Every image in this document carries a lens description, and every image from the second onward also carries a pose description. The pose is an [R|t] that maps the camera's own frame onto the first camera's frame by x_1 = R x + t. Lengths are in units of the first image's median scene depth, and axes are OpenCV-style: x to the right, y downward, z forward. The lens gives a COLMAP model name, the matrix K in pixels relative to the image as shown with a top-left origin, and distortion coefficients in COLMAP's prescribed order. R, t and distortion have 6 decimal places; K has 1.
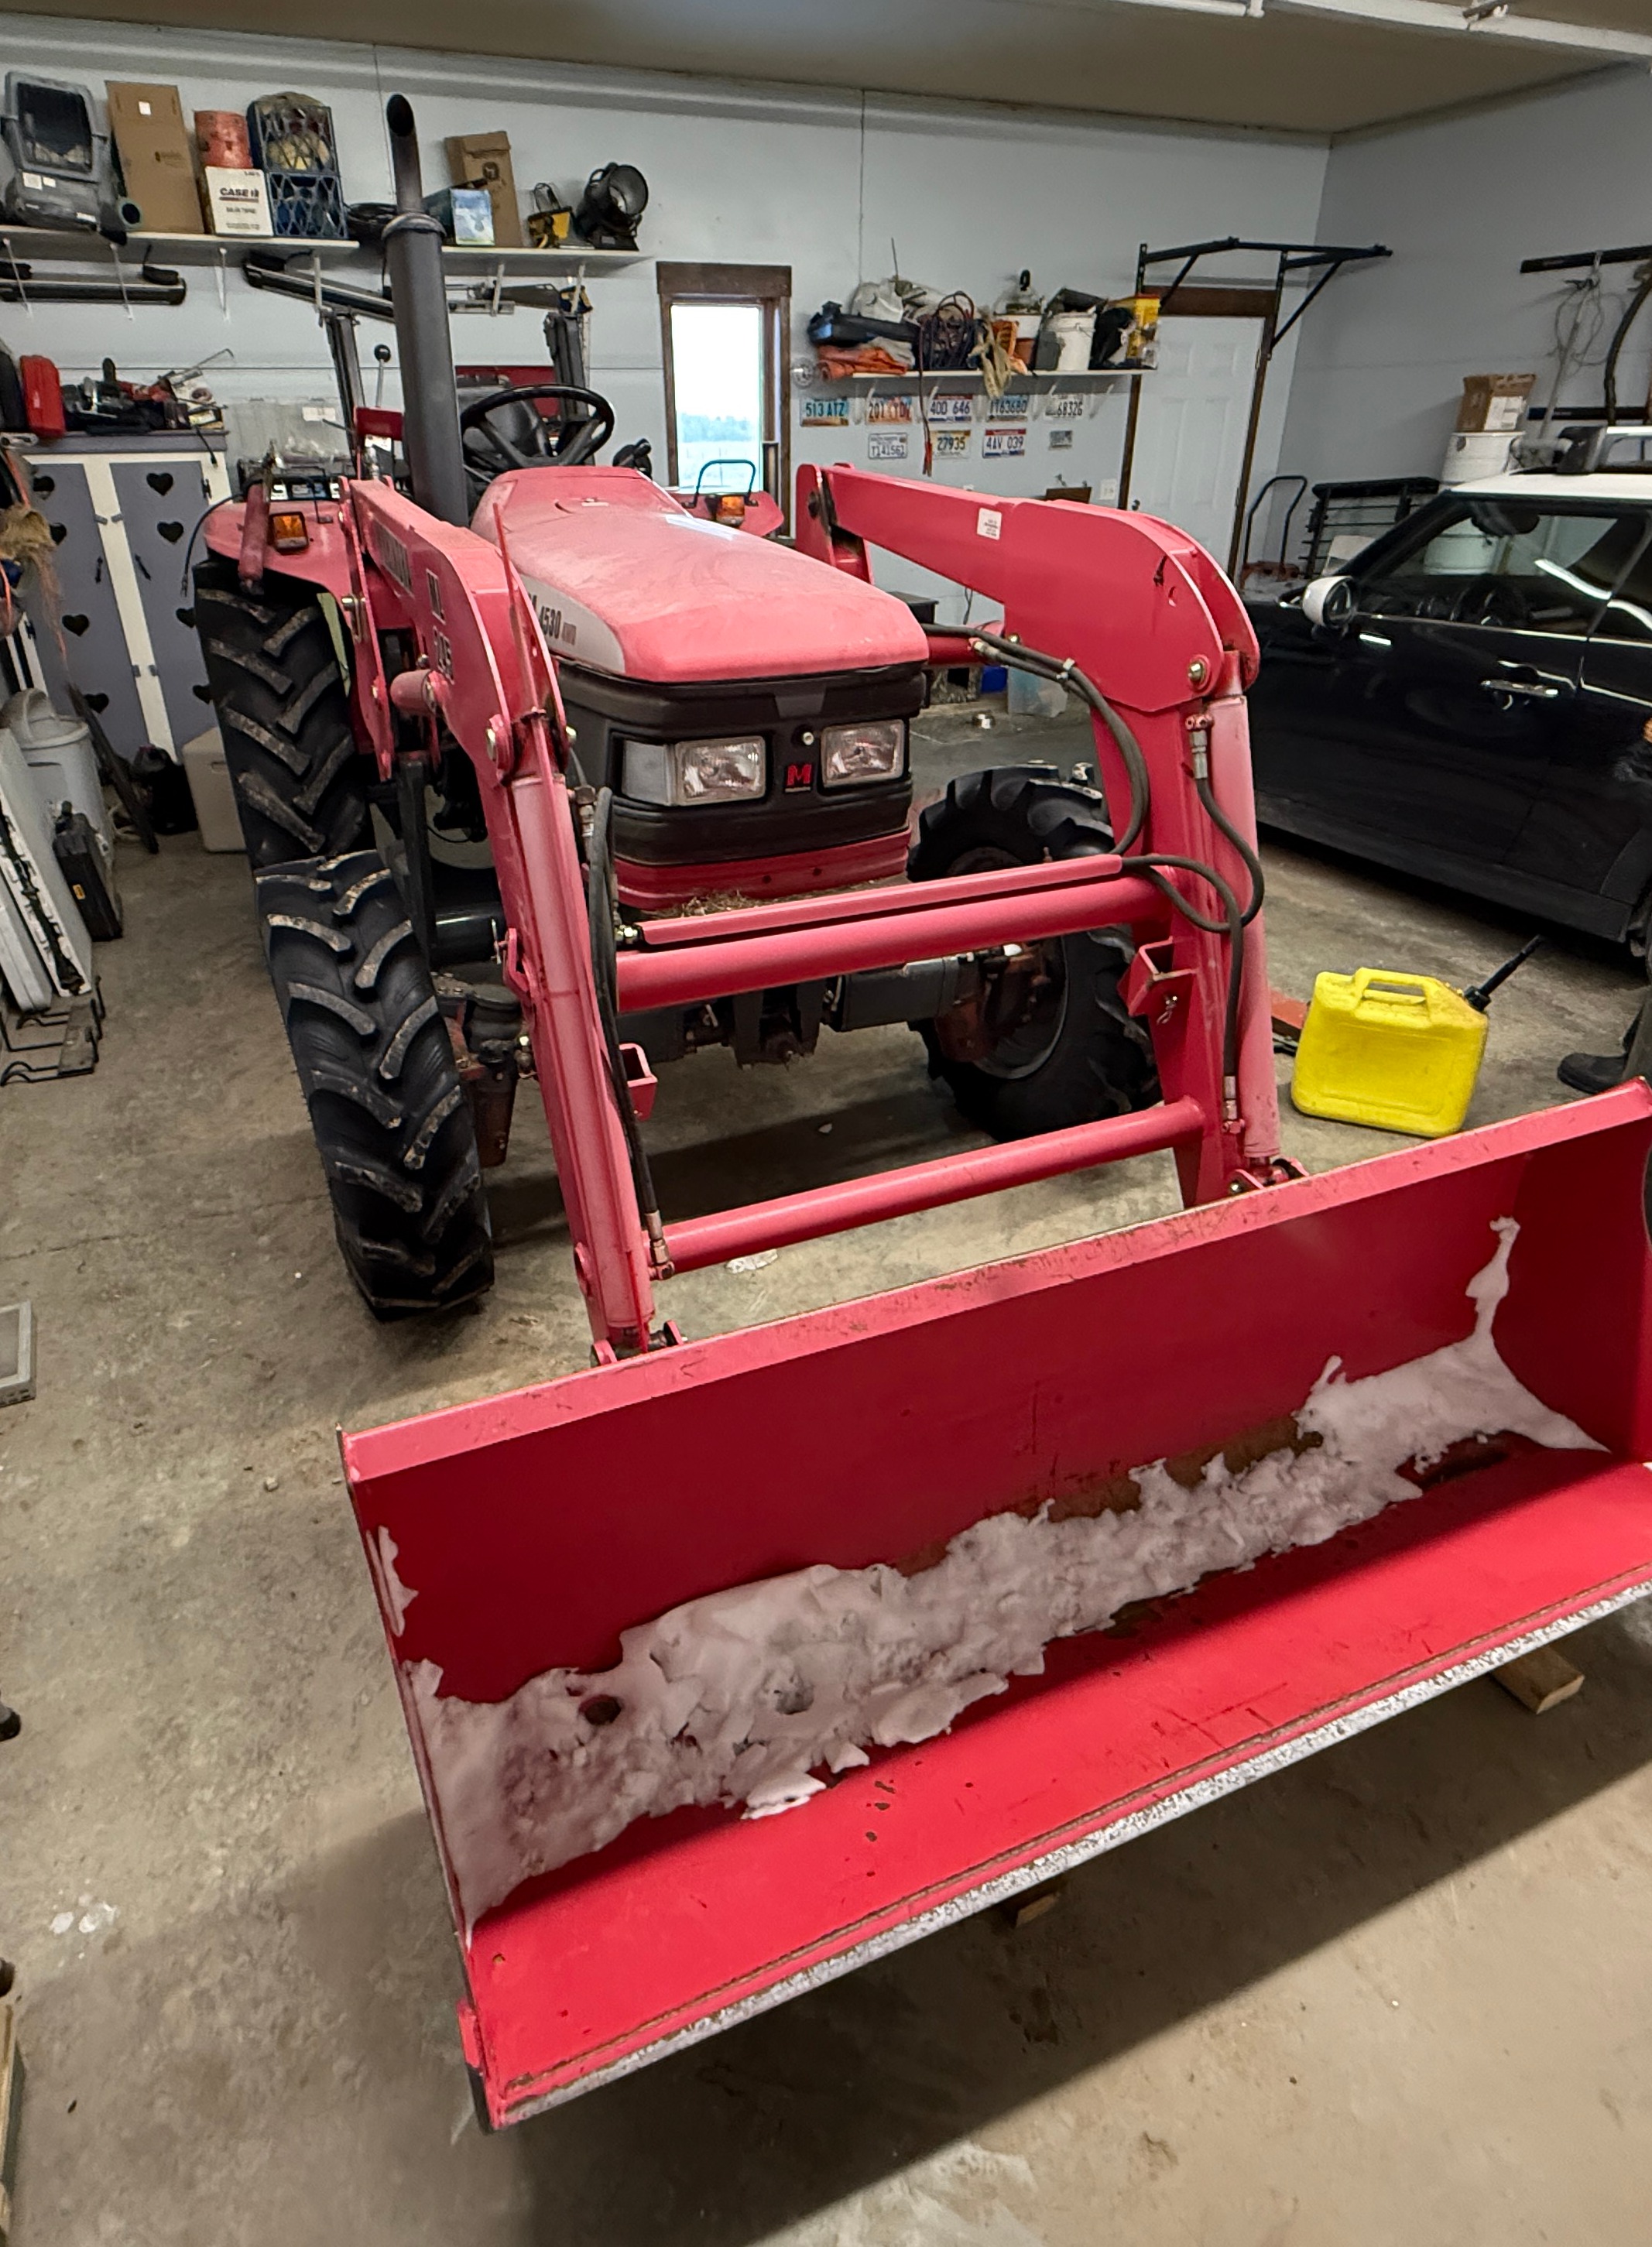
lens RADIAL K [[1230.2, 0, 765.9], [0, 1230.2, 1111.0], [0, 0, 1]] dist [-0.003687, 0.001533]
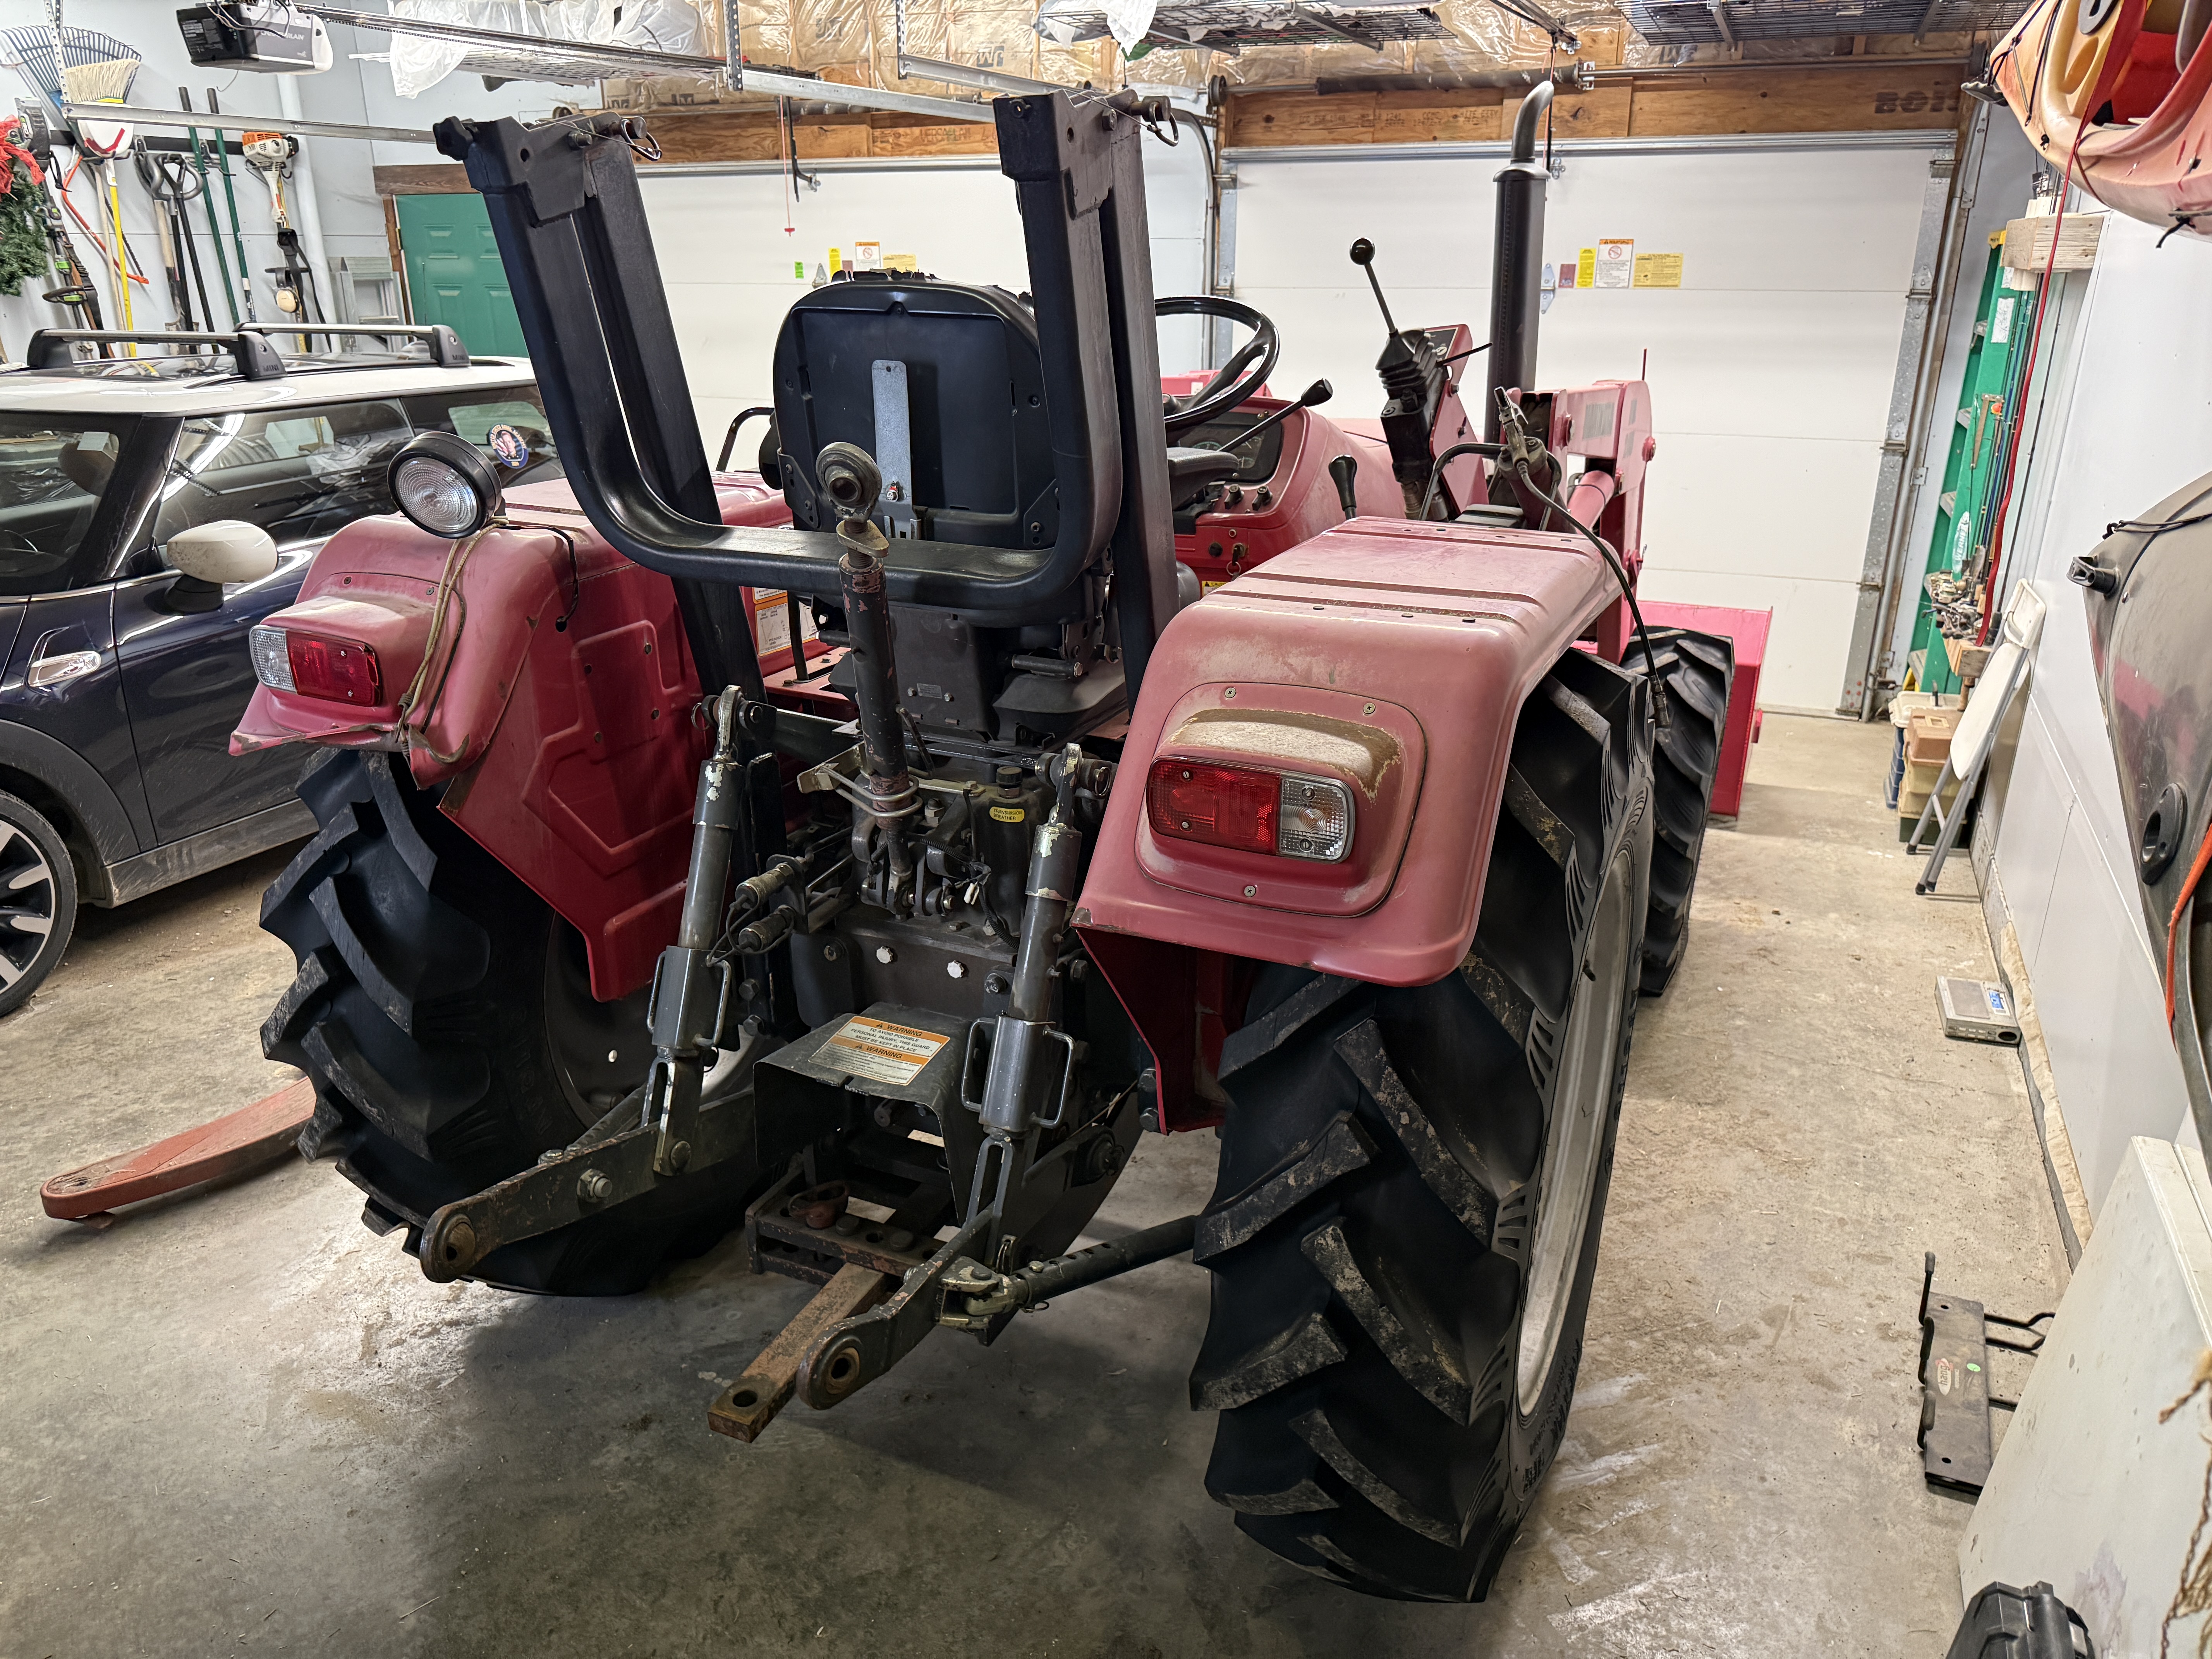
lens RADIAL K [[1584.4, 0, 1116.2], [0, 1584.4, 833.2], [0, 0, 1]] dist [0.033917, -0.041290]
pose [[-0.670634, -0.239695, 0.701995, -1.274440], [0.371560, 0.710530, 0.597570, -1.366476], [-0.642023, 0.661584, -0.387445, 2.312836]]
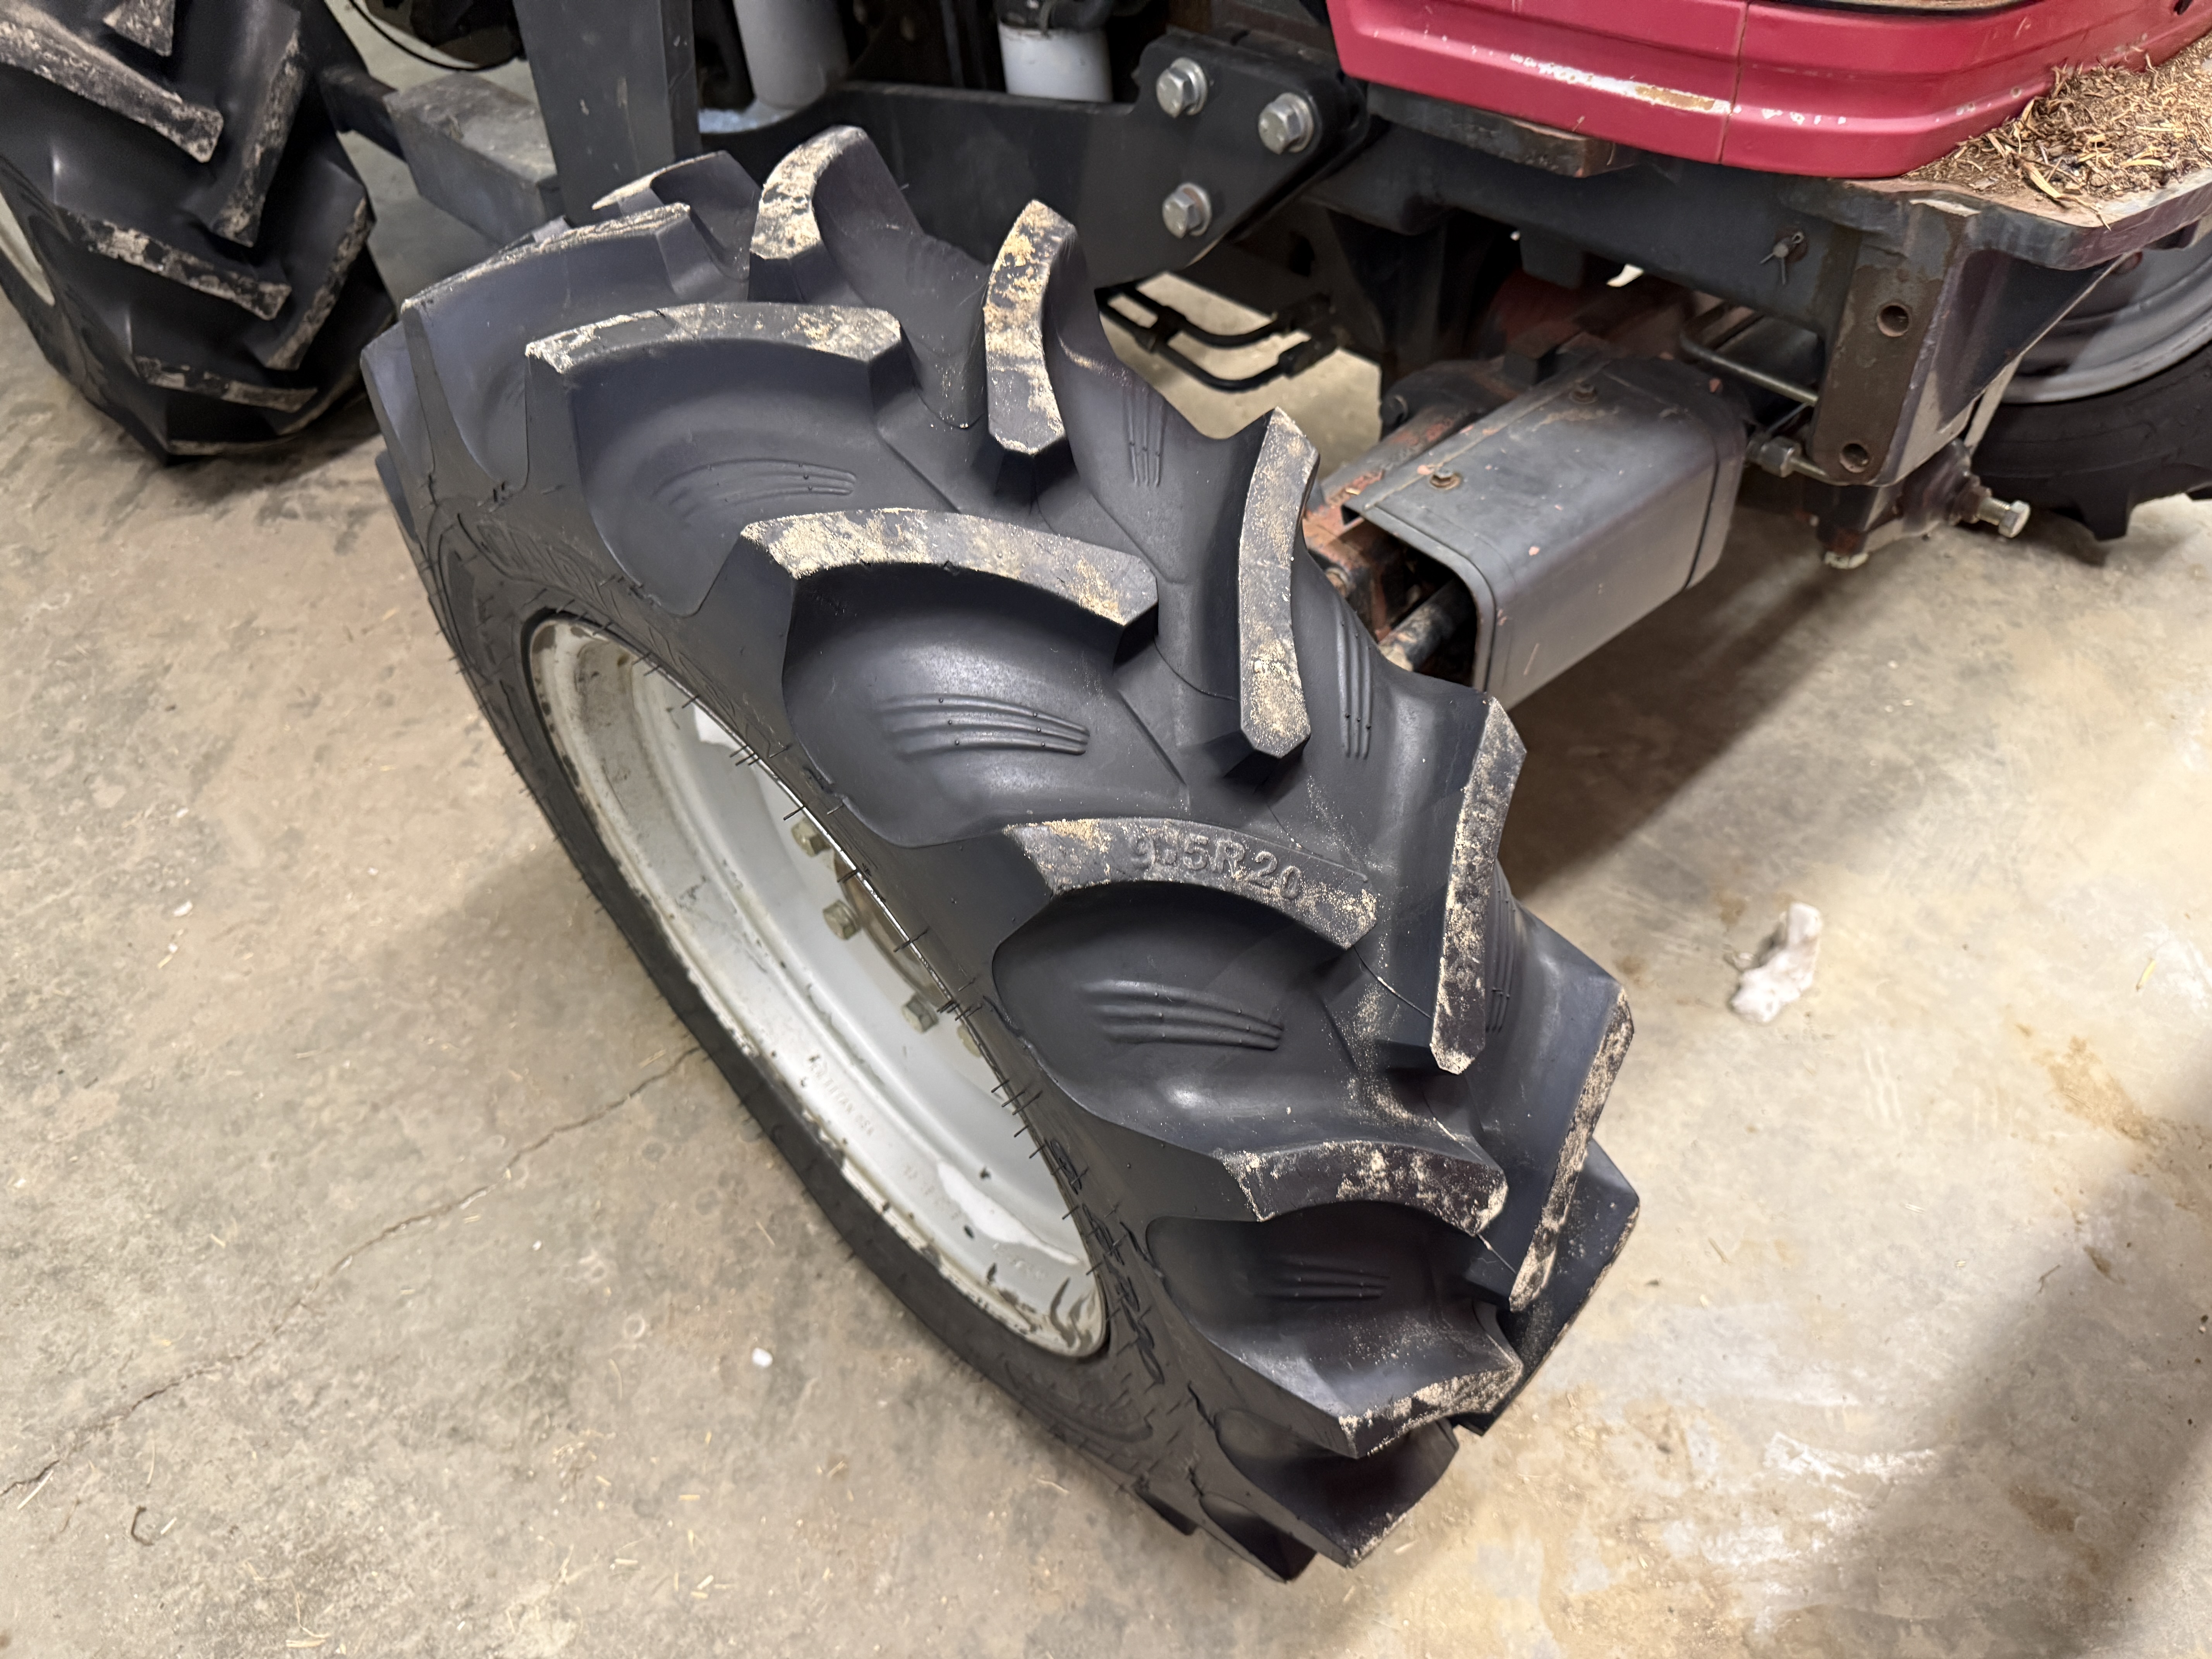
lens RADIAL K [[1584.4, 0, 1107.5], [0, 1584.4, 818.4], [0, 0, 1]] dist [0.033917, -0.041290]
pose [[0.947493, -0.263036, 0.181848, -0.404077], [0.202597, 0.933758, 0.295042, -0.179532], [-0.247409, -0.242708, 0.938020, 0.688851]]
